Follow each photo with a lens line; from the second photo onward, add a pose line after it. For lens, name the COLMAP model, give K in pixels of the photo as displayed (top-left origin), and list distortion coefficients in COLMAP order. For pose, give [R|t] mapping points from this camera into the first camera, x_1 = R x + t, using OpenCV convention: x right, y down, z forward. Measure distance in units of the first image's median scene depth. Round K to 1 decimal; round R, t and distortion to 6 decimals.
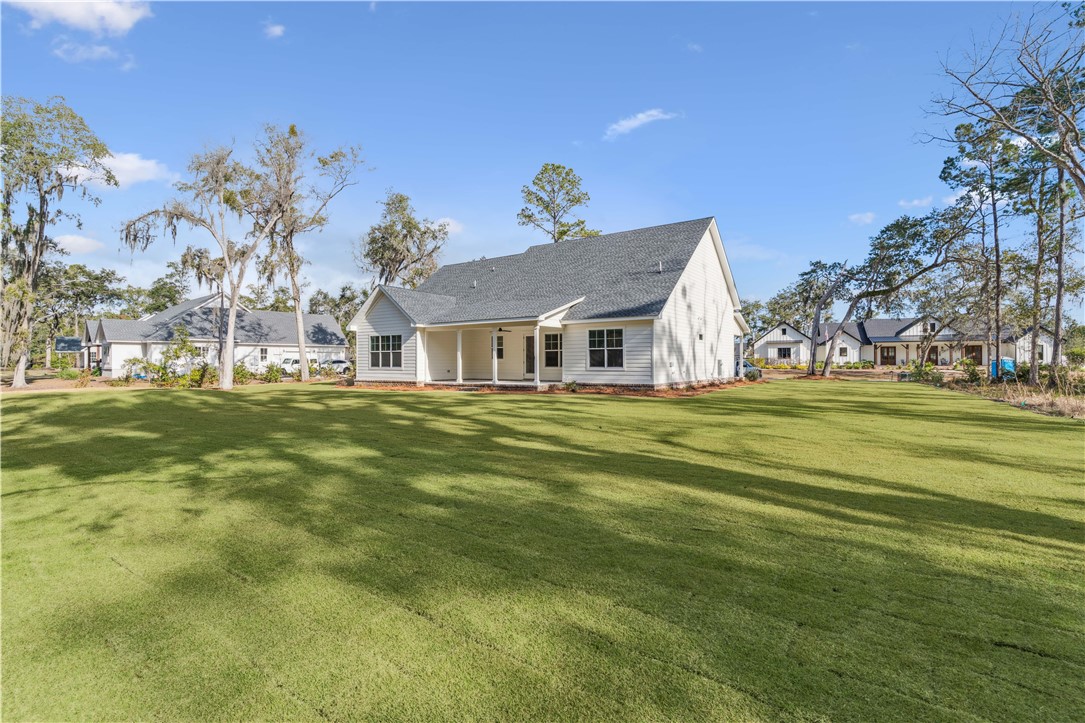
lens RADIAL K [[512.6, 0, 541.5], [0, 512.6, 357.6], [0, 0, 1]] dist [-0.000454, 0.001323]
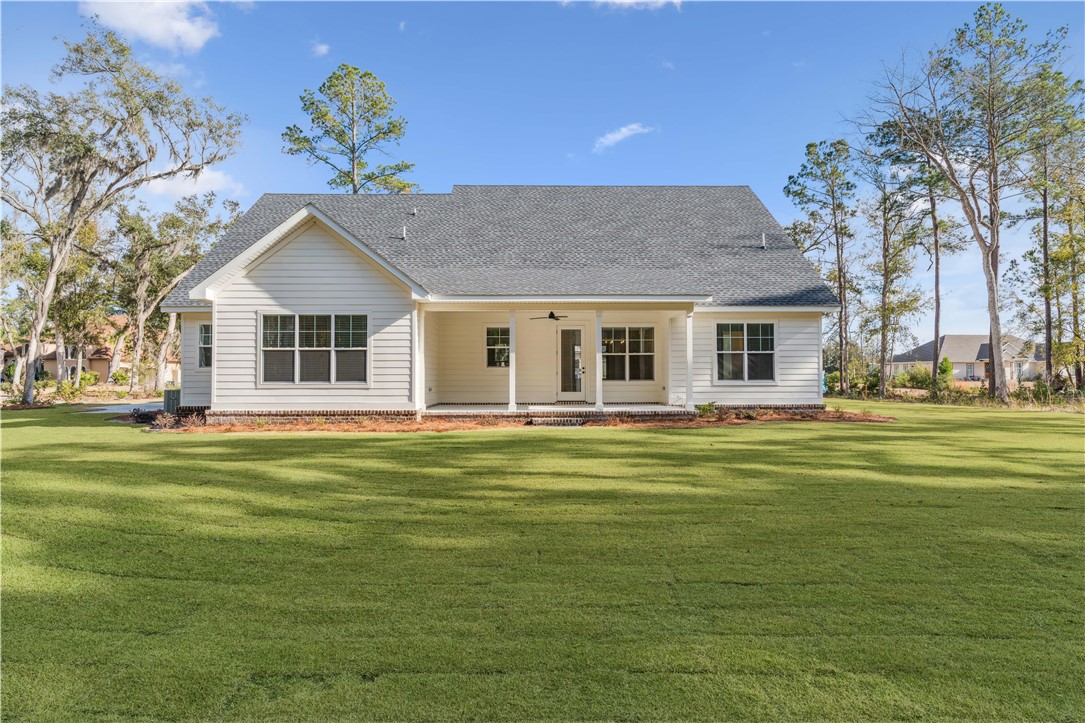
lens RADIAL K [[634.7, 0, 542.6], [0, 634.7, 368.9], [0, 0, 1]] dist [0.009295, 0.000985]
pose [[0.812126, 0.008484, 0.583421, -0.485867], [-0.006743, 0.999964, -0.005154, 0.008170], [-0.583444, 0.000252, 0.812154, 0.411493]]
